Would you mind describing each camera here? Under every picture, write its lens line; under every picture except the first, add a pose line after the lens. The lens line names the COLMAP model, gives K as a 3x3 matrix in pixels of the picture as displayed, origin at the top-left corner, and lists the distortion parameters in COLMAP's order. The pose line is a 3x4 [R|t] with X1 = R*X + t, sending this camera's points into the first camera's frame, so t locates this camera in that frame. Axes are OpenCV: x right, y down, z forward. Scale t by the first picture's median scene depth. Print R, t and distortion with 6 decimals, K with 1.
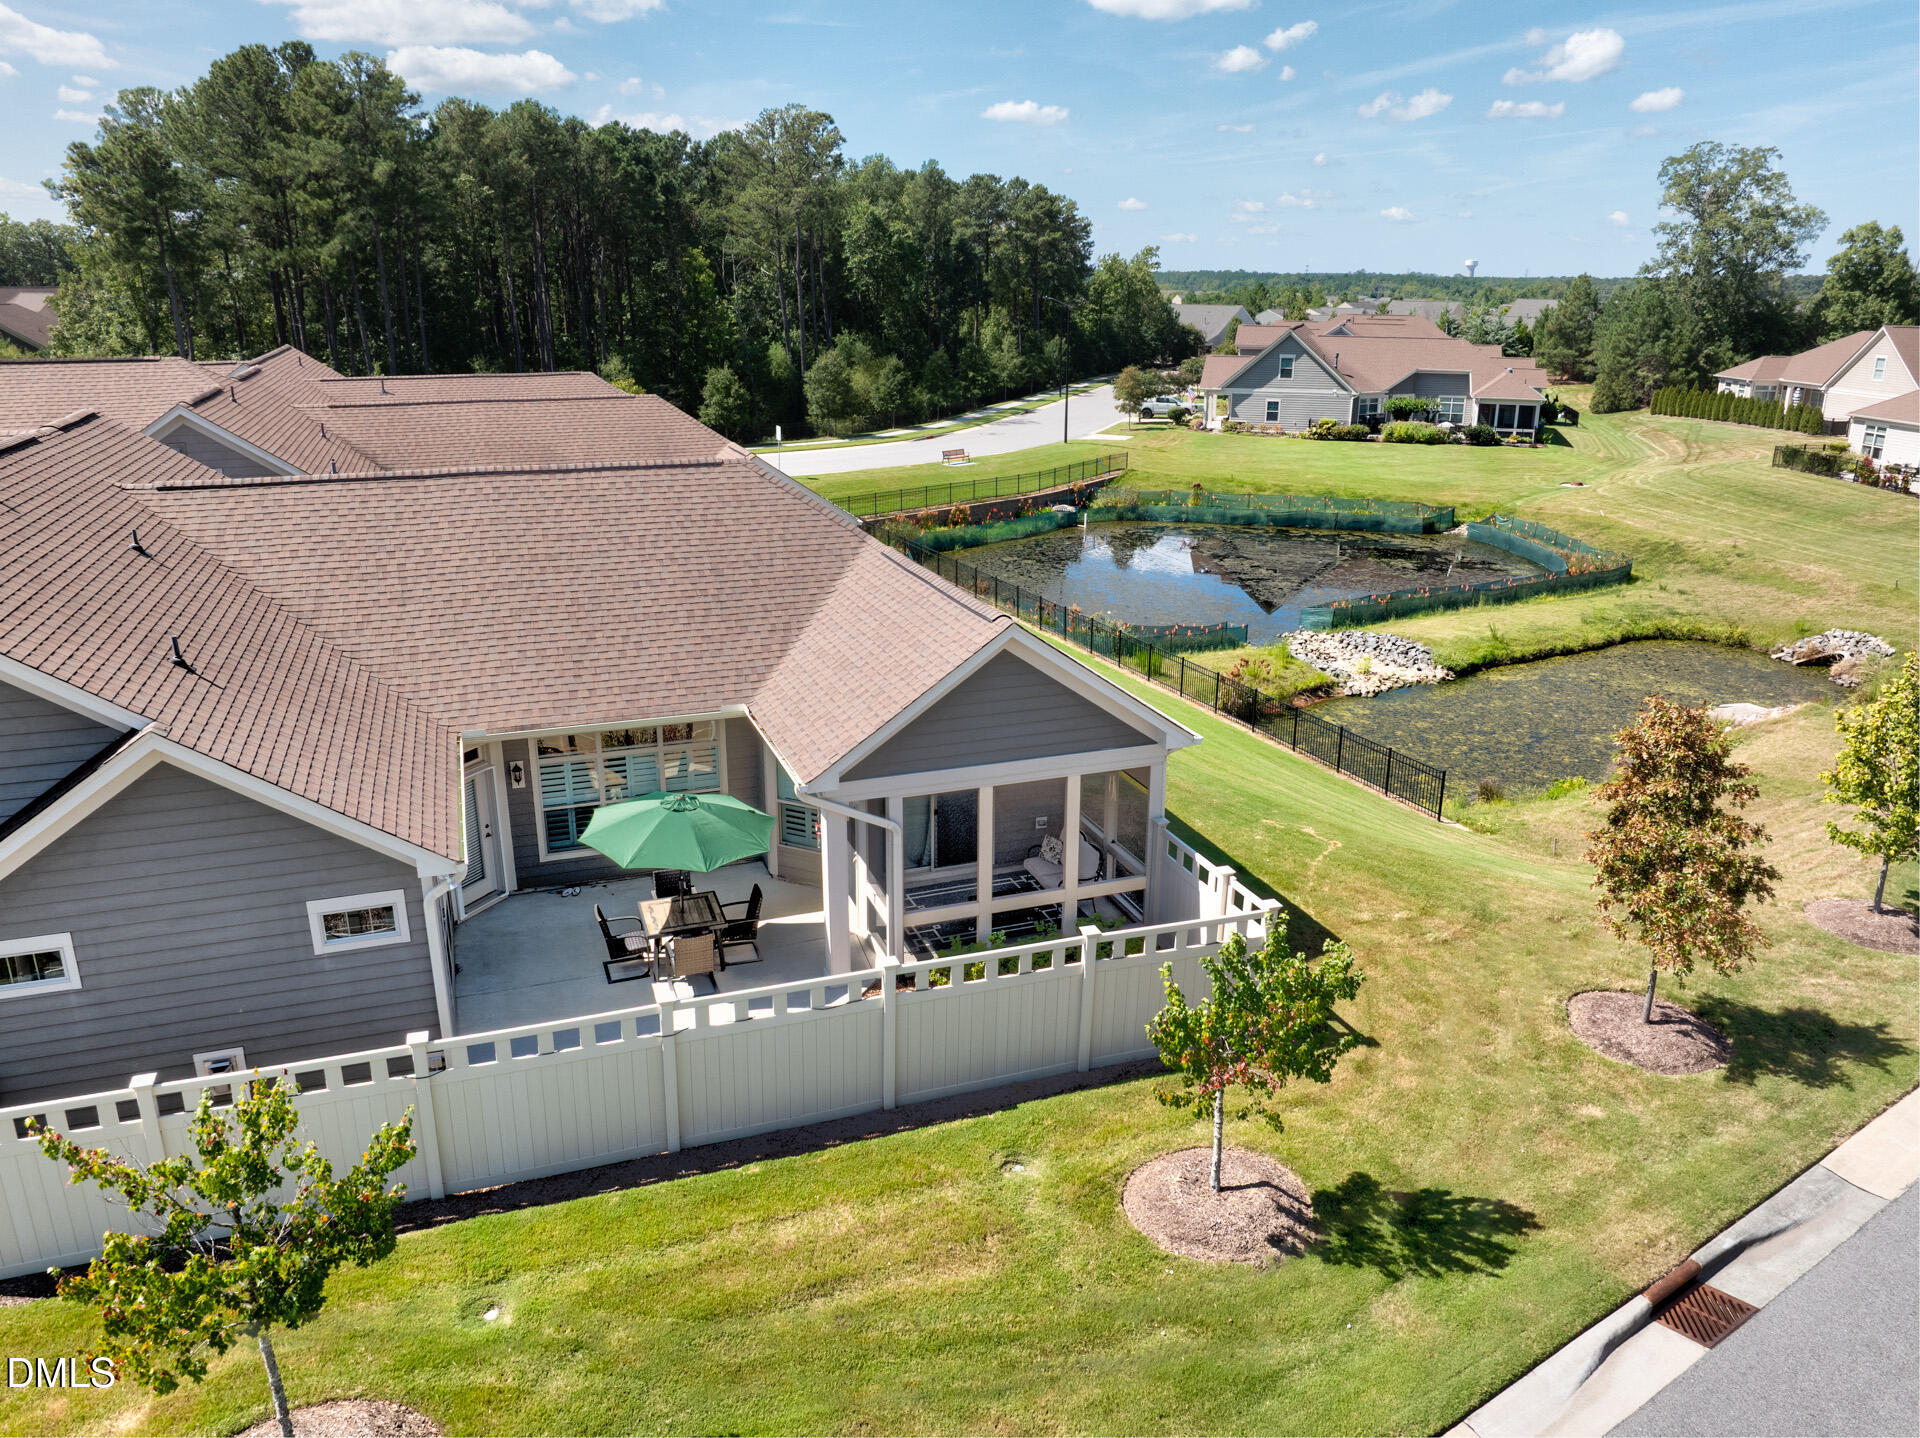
lens RADIAL K [[1344.6, 0, 961.8], [0, 1344.6, 717.6], [0, 0, 1]] dist [-0.042924, 0.009938]
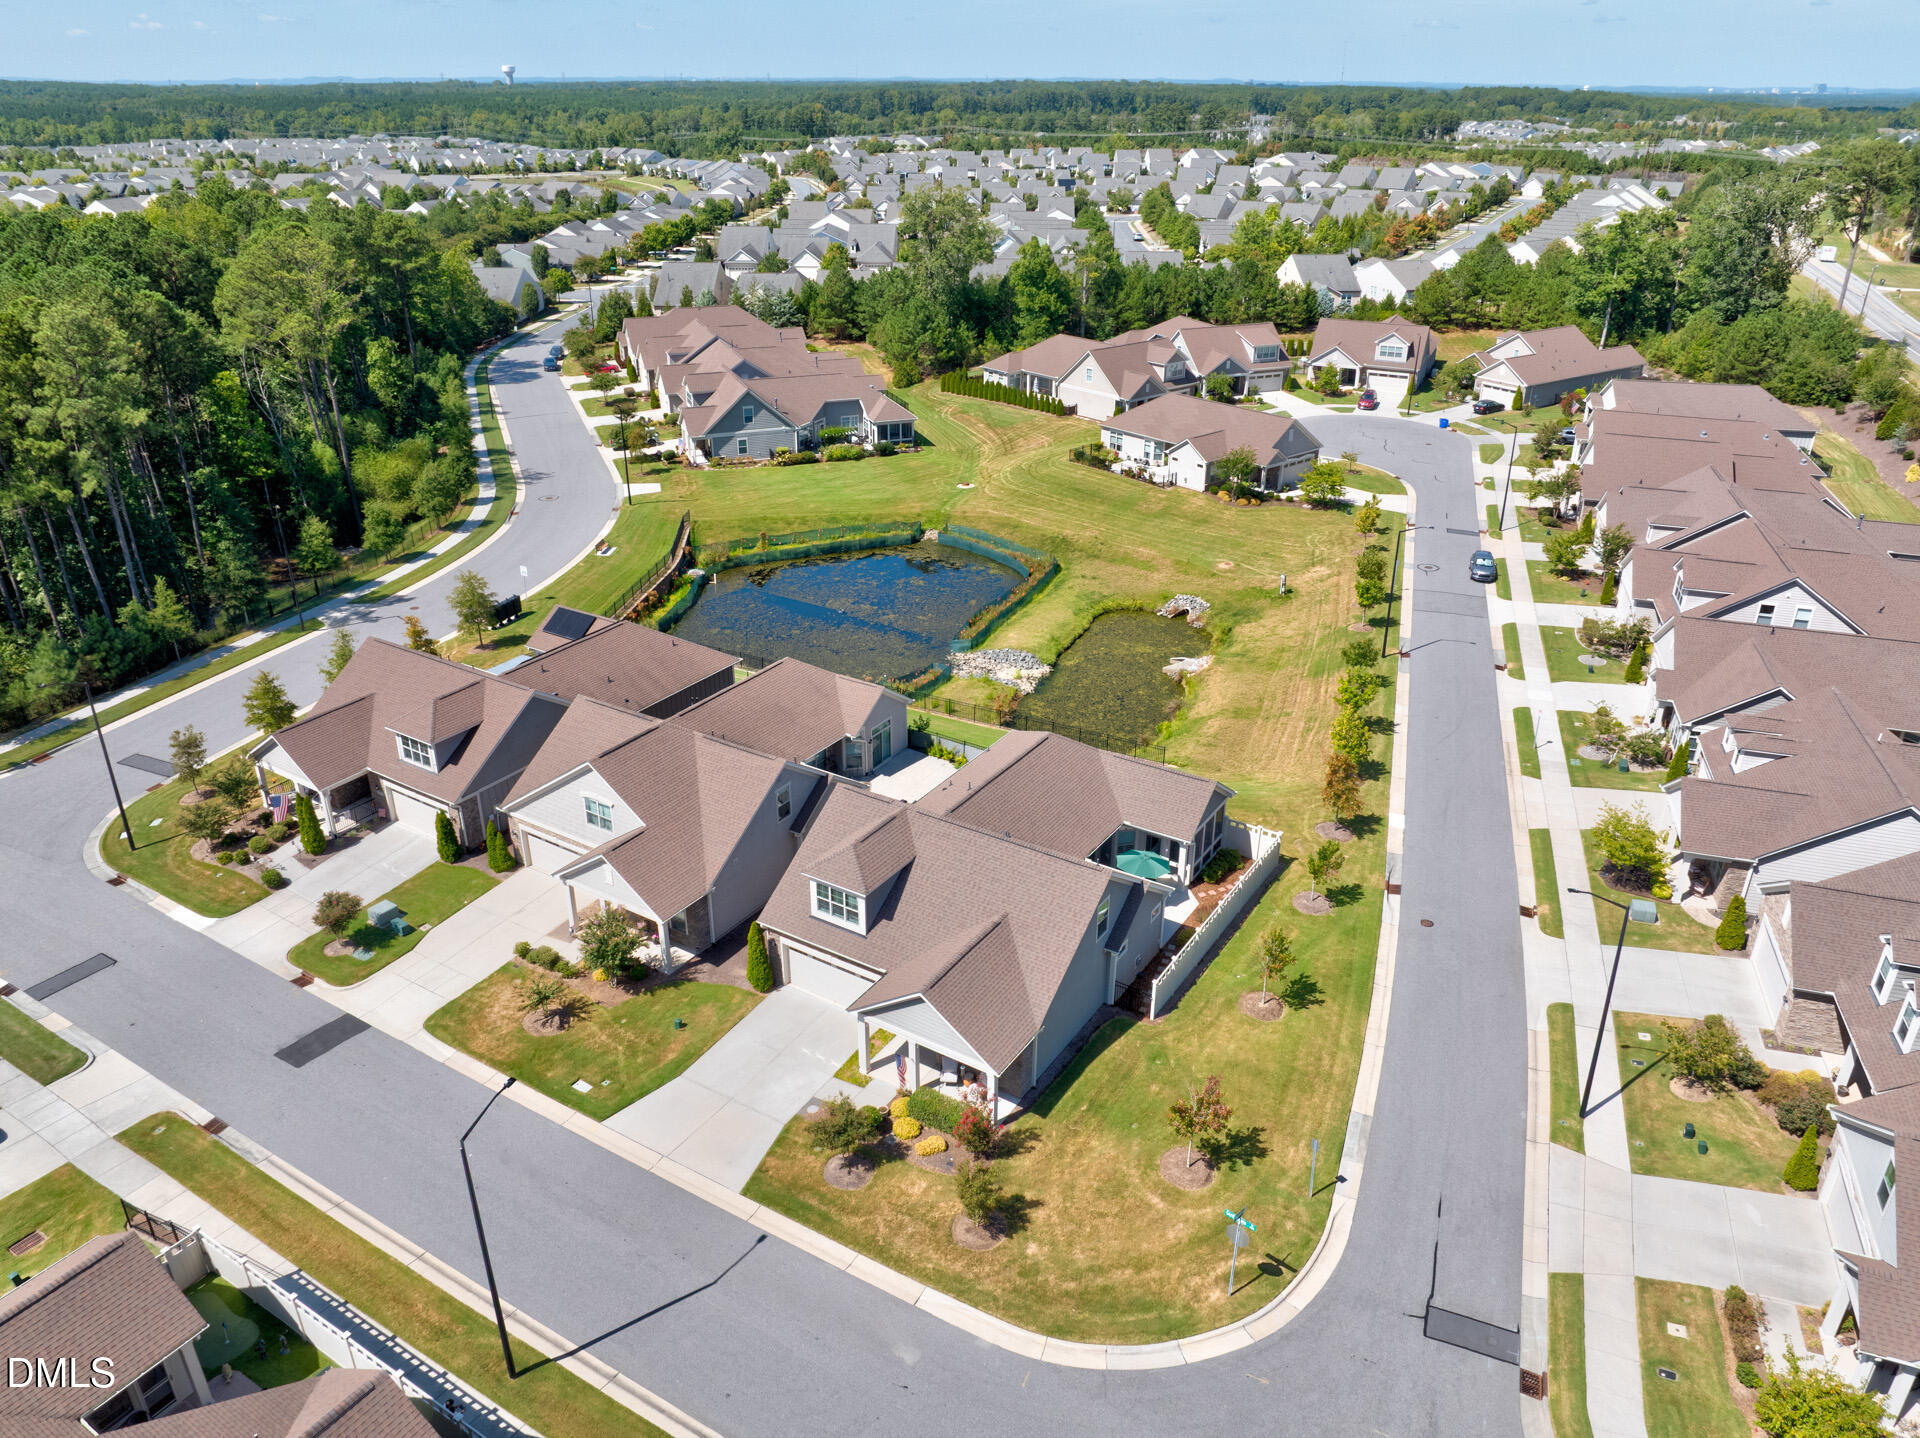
lens RADIAL K [[1344.6, 0, 959.5], [0, 1344.6, 715.5], [0, 0, 1]] dist [-0.042924, 0.009938]
pose [[0.793153, -0.265269, 0.548216, -0.488526], [0.190241, 0.963028, 0.190748, -0.212581], [-0.578547, -0.047000, 0.814294, -0.309833]]
